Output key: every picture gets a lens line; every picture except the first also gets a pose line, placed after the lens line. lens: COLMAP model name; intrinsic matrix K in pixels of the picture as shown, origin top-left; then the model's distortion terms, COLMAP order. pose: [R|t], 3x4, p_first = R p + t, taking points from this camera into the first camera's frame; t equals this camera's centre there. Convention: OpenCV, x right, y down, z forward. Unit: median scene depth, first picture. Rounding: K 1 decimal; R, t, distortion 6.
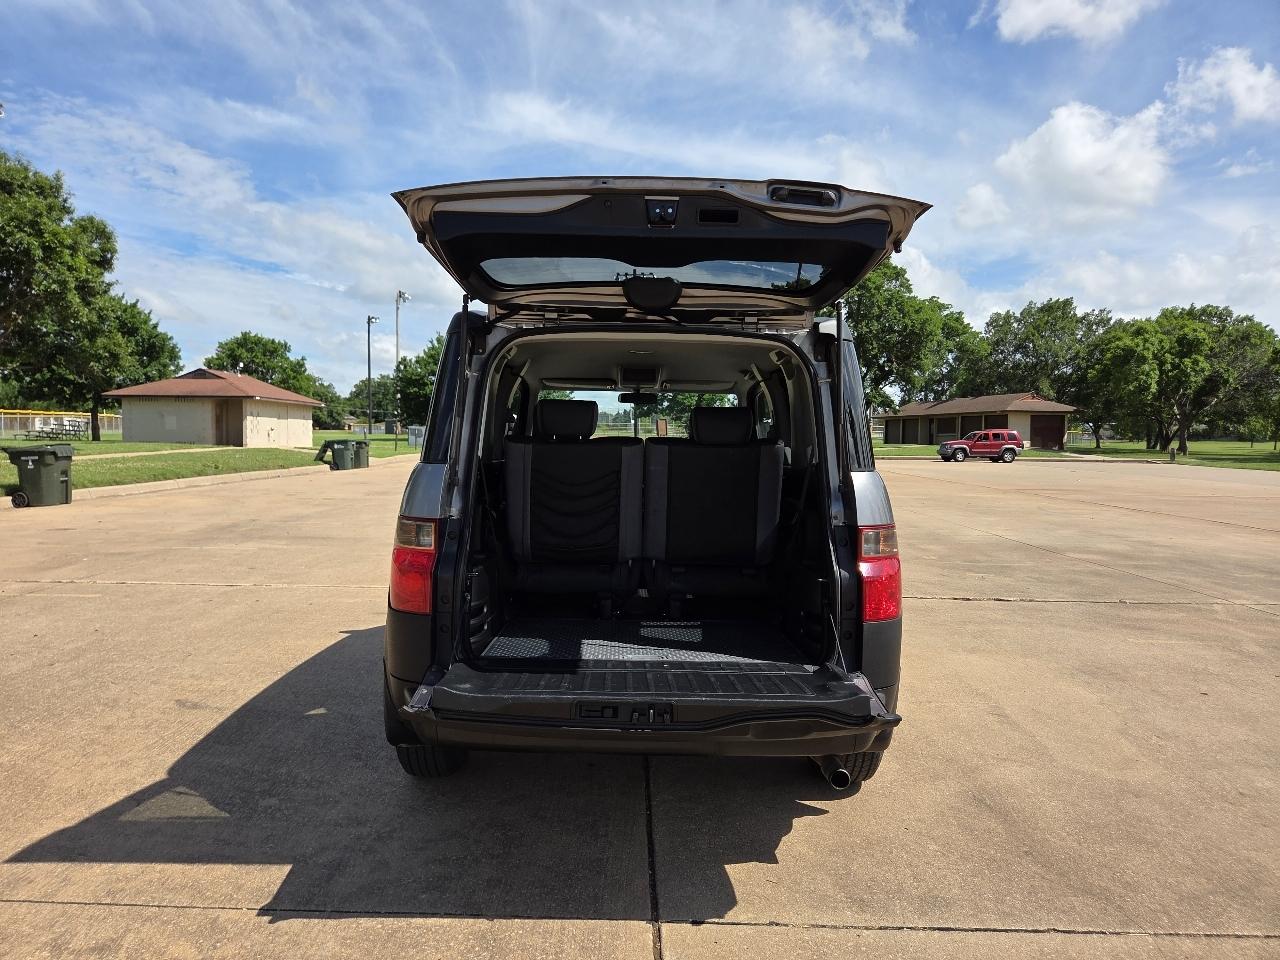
lens RADIAL K [[852.9, 0, 631.6], [0, 852.9, 478.9], [0, 0, 1]] dist [0.052447, -0.044430]
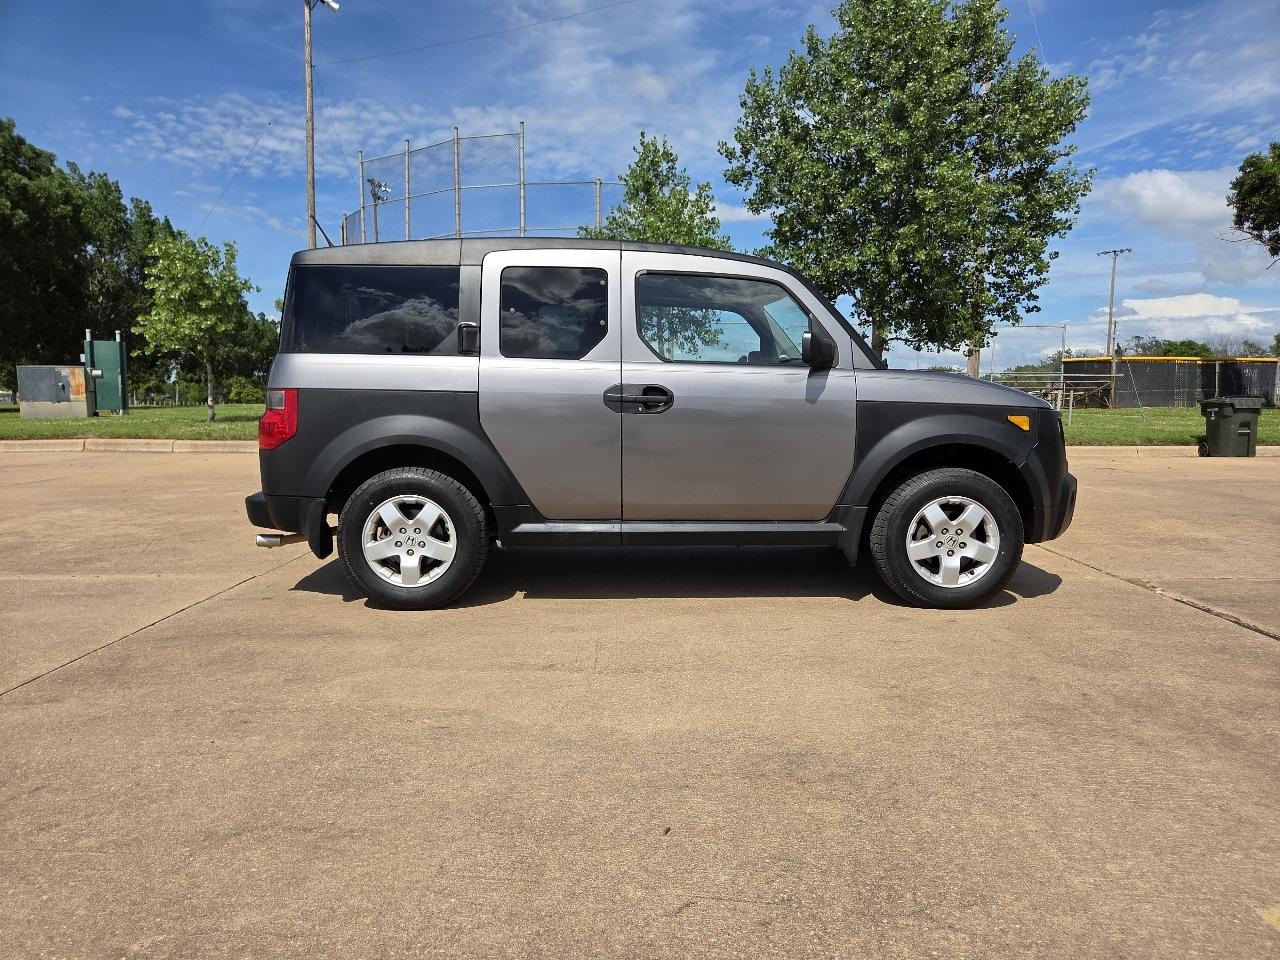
lens RADIAL K [[852.9, 0, 638.4], [0, 852.9, 484.3], [0, 0, 1]] dist [0.052447, -0.044430]
pose [[0.009764, 0.087686, -0.996100, 0.189548], [-0.052127, 0.994838, 0.087064, 0.005838], [0.998593, 0.051074, 0.014284, 0.169526]]
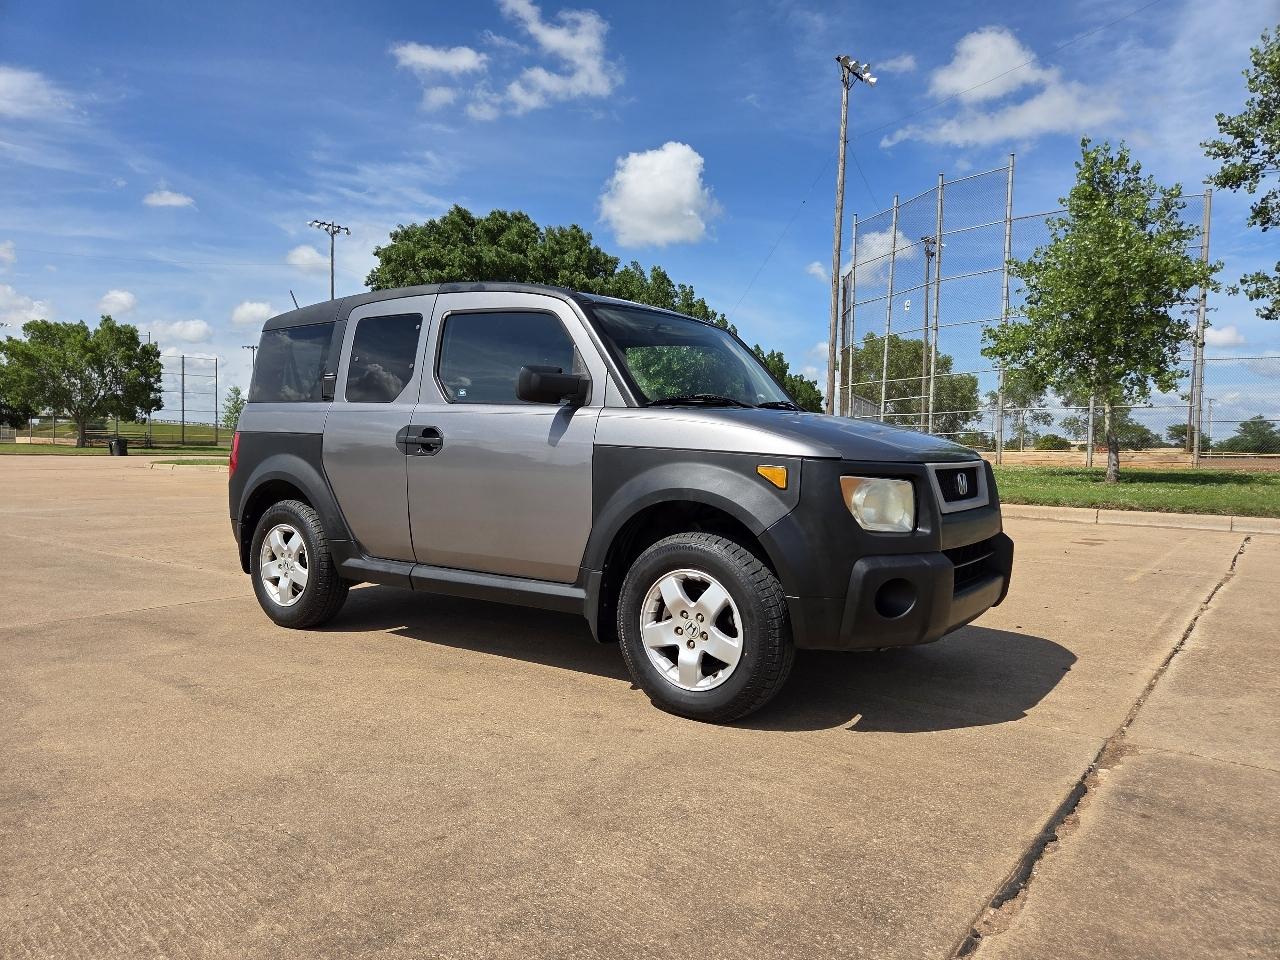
lens RADIAL K [[852.9, 0, 637.9], [0, 852.9, 487.0], [0, 0, 1]] dist [0.052447, -0.044430]
pose [[-0.589235, 0.015101, -0.807820, 0.134931], [-0.061780, 0.996056, 0.063682, -0.000014], [0.805596, 0.087431, -0.585978, 0.292093]]
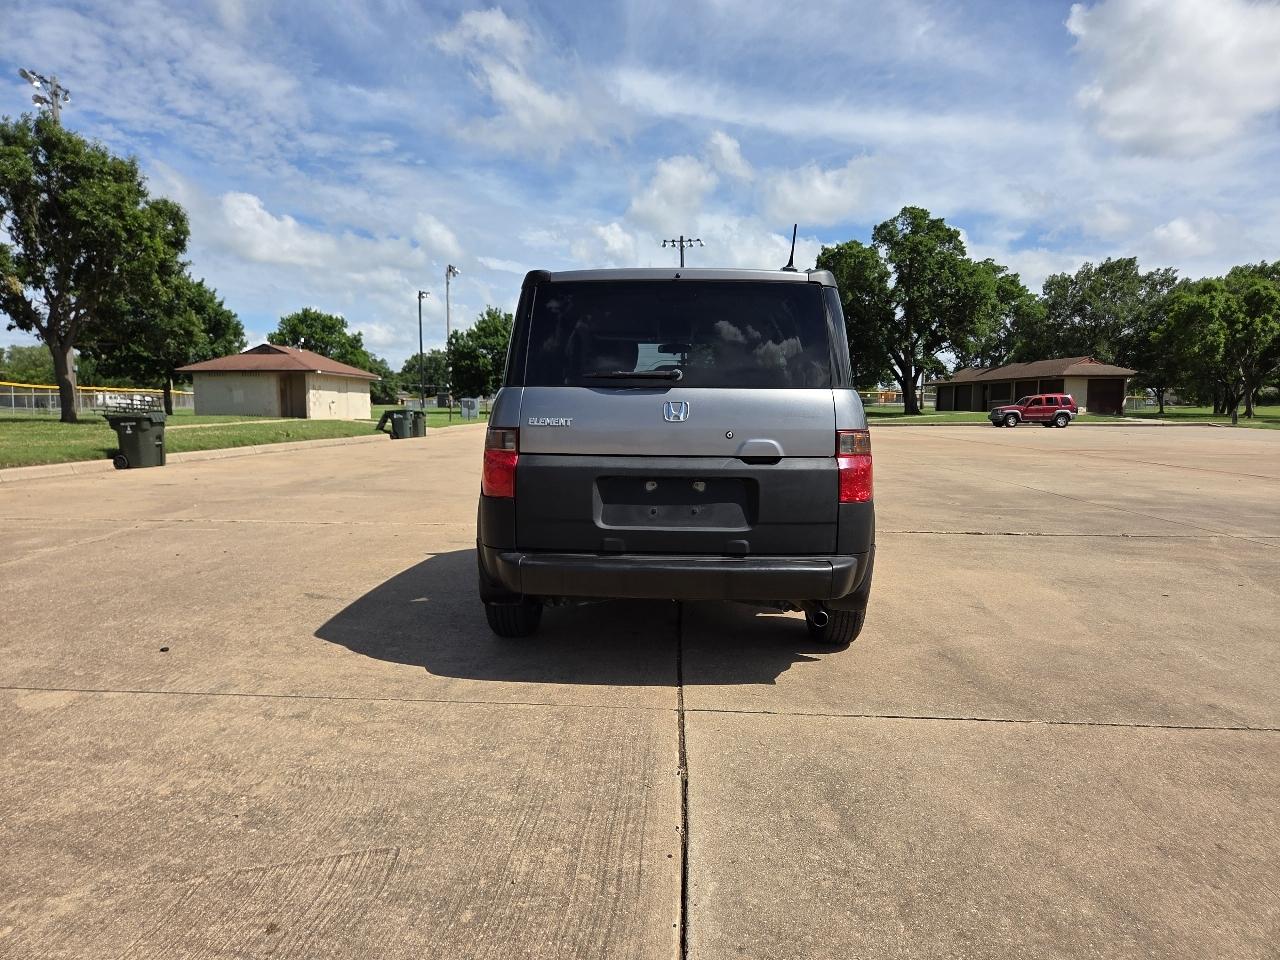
lens RADIAL K [[852.9, 0, 629.8], [0, 852.9, 485.9], [0, 0, 1]] dist [0.052447, -0.044430]
pose [[0.998213, -0.005346, -0.059523, 0.002721], [0.007756, 0.999156, 0.040329, 0.008680], [0.059257, -0.040719, 0.997412, -0.033177]]
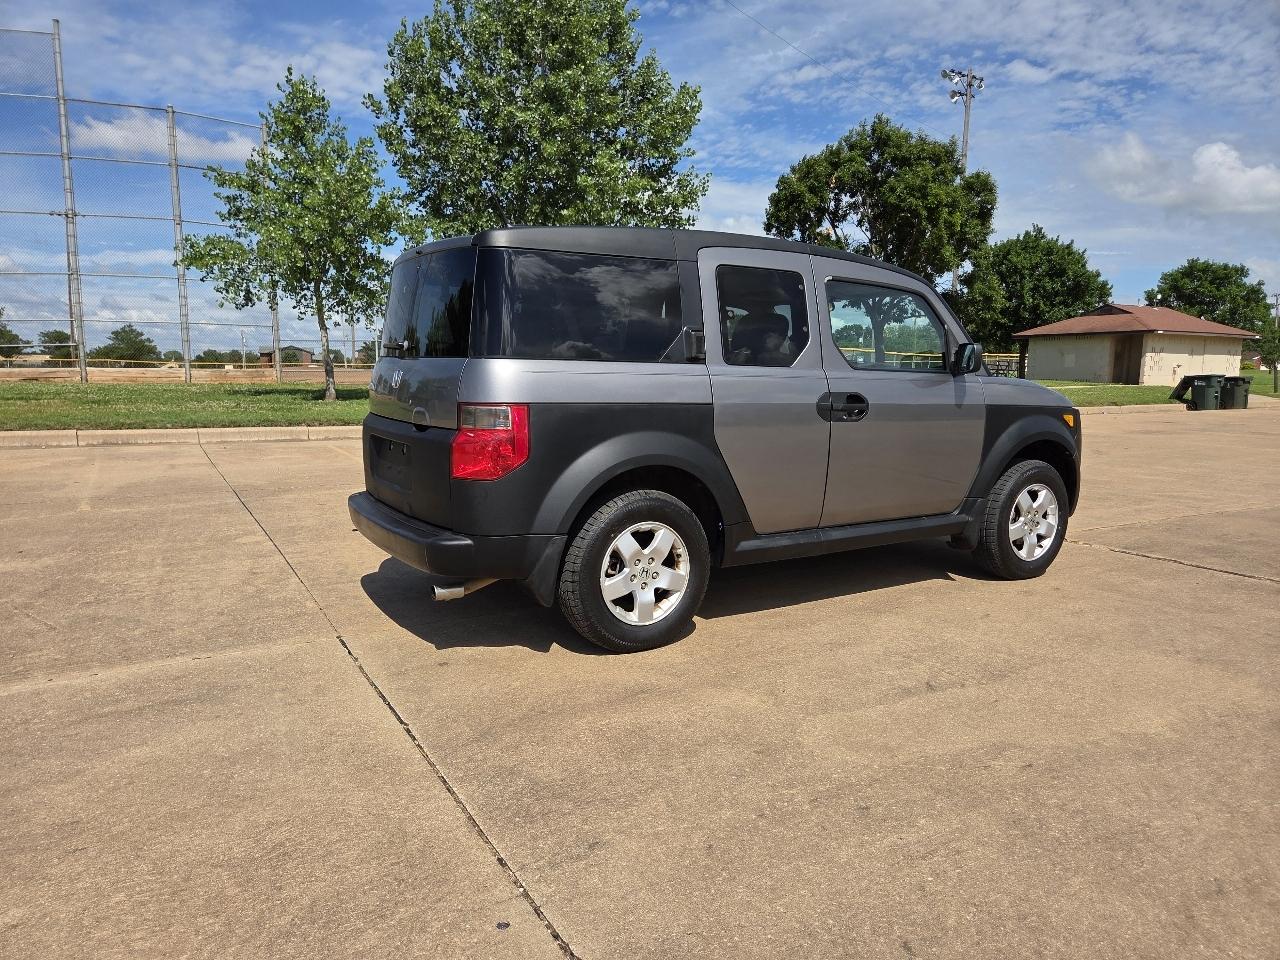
lens RADIAL K [[852.9, 0, 632.9], [0, 852.9, 490.9], [0, 0, 1]] dist [0.052447, -0.044430]
pose [[0.509133, 0.113344, -0.853192, 0.149095], [-0.044042, 0.993423, 0.105692, 0.004306], [0.859561, -0.016235, 0.510776, 0.059408]]
